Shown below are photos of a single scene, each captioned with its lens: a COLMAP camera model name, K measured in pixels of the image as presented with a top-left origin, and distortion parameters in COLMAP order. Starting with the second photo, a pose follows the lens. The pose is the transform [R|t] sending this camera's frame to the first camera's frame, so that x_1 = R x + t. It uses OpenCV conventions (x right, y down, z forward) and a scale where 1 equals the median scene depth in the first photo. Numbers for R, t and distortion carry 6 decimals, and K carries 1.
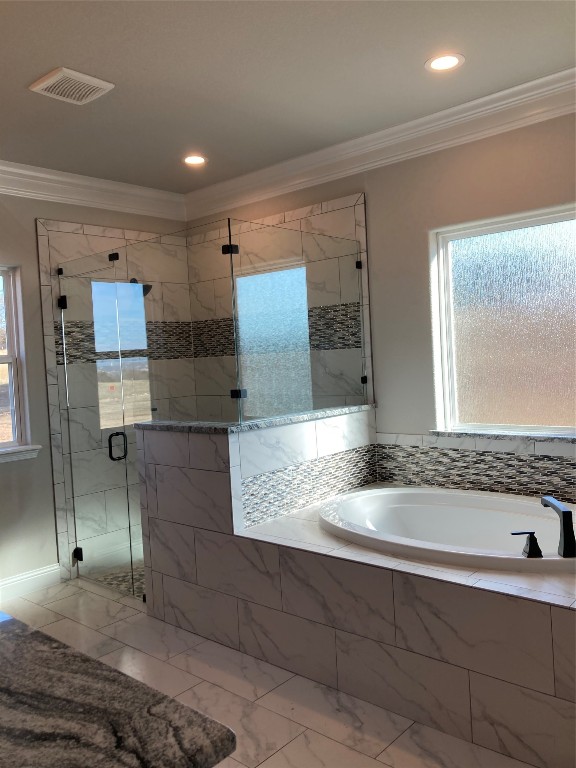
lens RADIAL K [[630.4, 0, 290.7], [0, 630.4, 381.7], [0, 0, 1]] dist [0.036498, -0.044667]
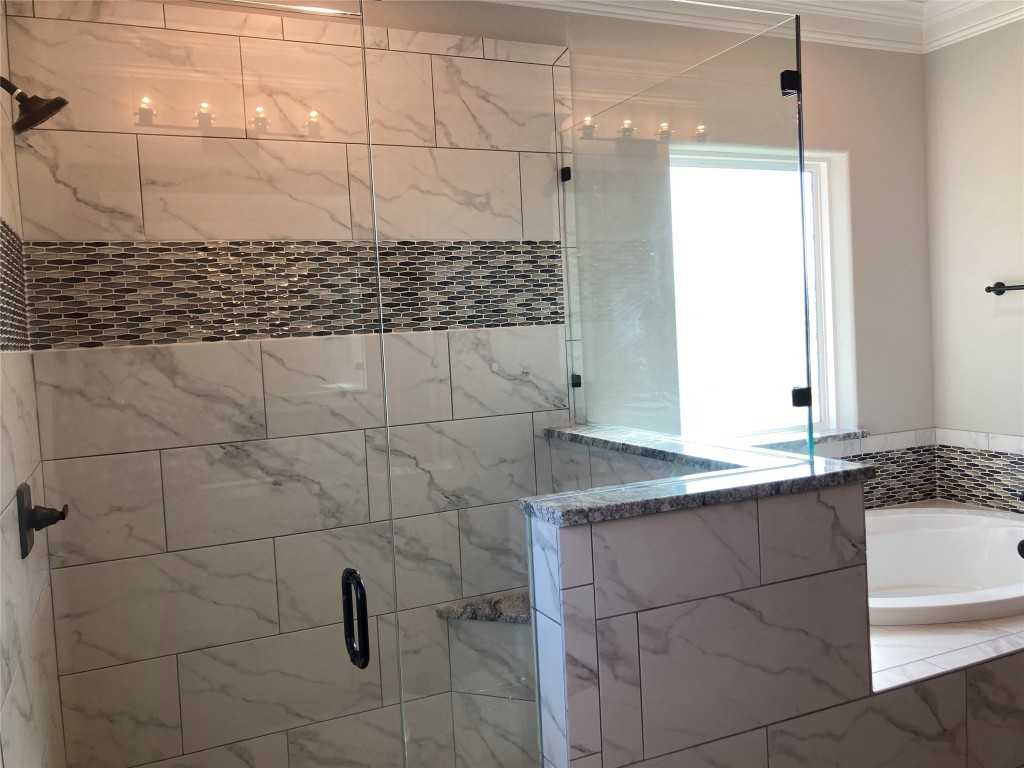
lens RADIAL K [[840.6, 0, 513.3], [0, 840.6, 379.6], [0, 0, 1]] dist [0.036498, -0.044667]
pose [[0.417781, -0.023037, 0.908256, -0.546753], [0.065169, 0.997863, -0.004667, -0.003667], [-0.906207, 0.061140, 0.418390, 0.687056]]
